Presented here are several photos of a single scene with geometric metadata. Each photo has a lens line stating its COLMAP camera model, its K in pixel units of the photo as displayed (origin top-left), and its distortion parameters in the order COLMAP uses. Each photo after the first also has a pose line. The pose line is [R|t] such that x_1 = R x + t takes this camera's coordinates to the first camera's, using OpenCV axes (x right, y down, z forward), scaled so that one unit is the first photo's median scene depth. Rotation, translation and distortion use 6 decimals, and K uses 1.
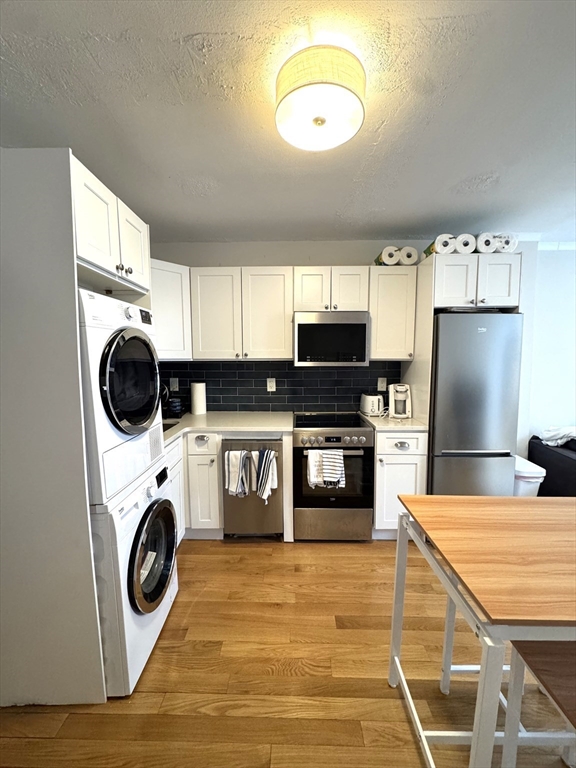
lens RADIAL K [[304.4, 0, 288.0], [0, 304.4, 384.0], [0, 0, 1]] dist [-0.004508, -0.000351]
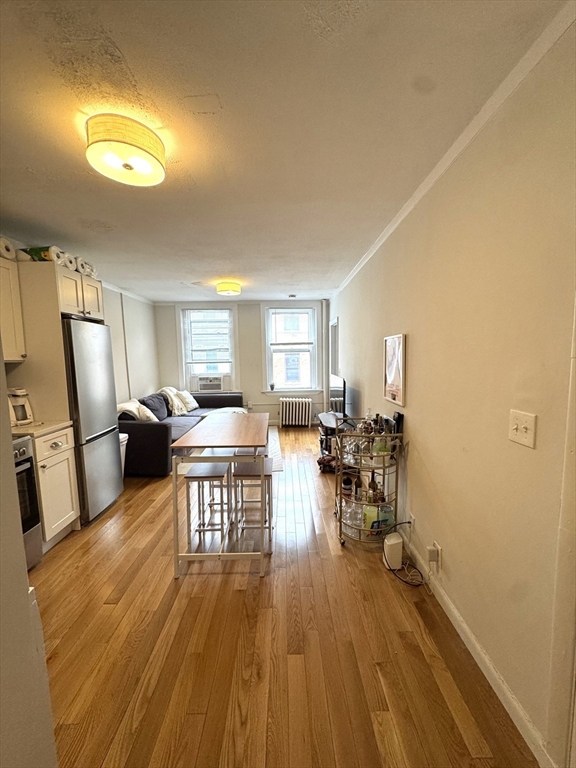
lens RADIAL K [[304.4, 0, 288.0], [0, 304.4, 384.0], [0, 0, 1]] dist [-0.004508, -0.000351]
pose [[-0.038559, -0.089086, 0.995277, -0.654391], [0.106818, 0.989943, 0.092747, -0.010821], [-0.993531, 0.109890, -0.028655, 0.246748]]
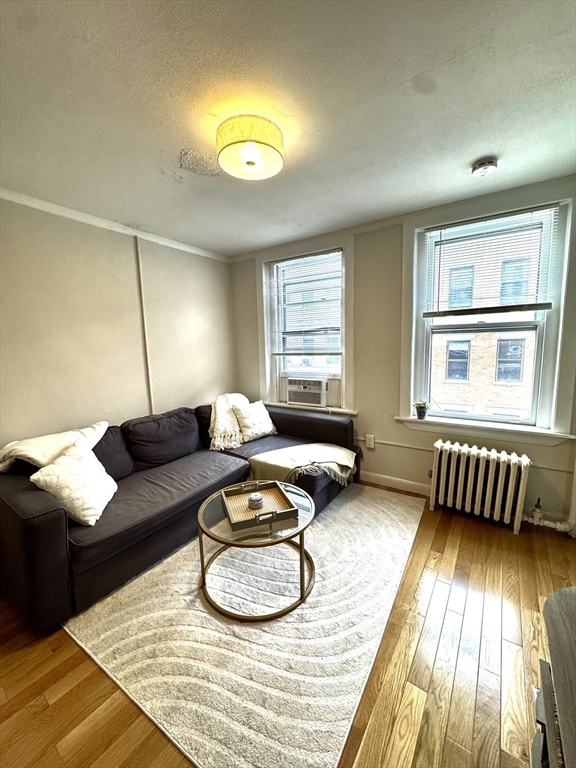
lens RADIAL K [[304.4, 0, 288.0], [0, 304.4, 384.0], [0, 0, 1]] dist [-0.004508, -0.000351]
pose [[0.558457, -0.107767, 0.822503, 0.818944], [0.089558, 0.993563, 0.069372, 0.014309], [-0.824685, 0.034921, 0.564514, 0.055754]]
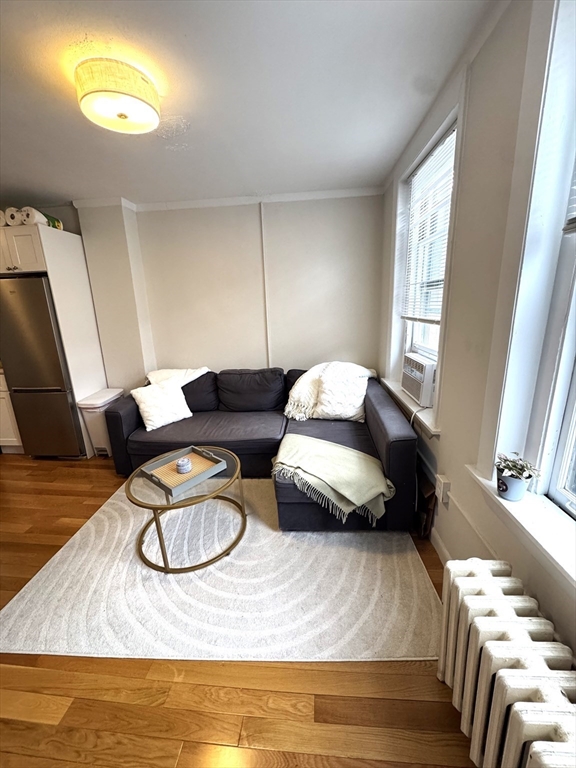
lens RADIAL K [[309.1, 0, 288.0], [0, 309.1, 384.0], [0, 0, 1]] dist [-0.000256, 0.000453]
pose [[0.995571, -0.008008, -0.093674, 1.830774], [0.023130, 0.986604, 0.161488, 0.014642], [0.091126, -0.162940, 0.982419, -0.207377]]
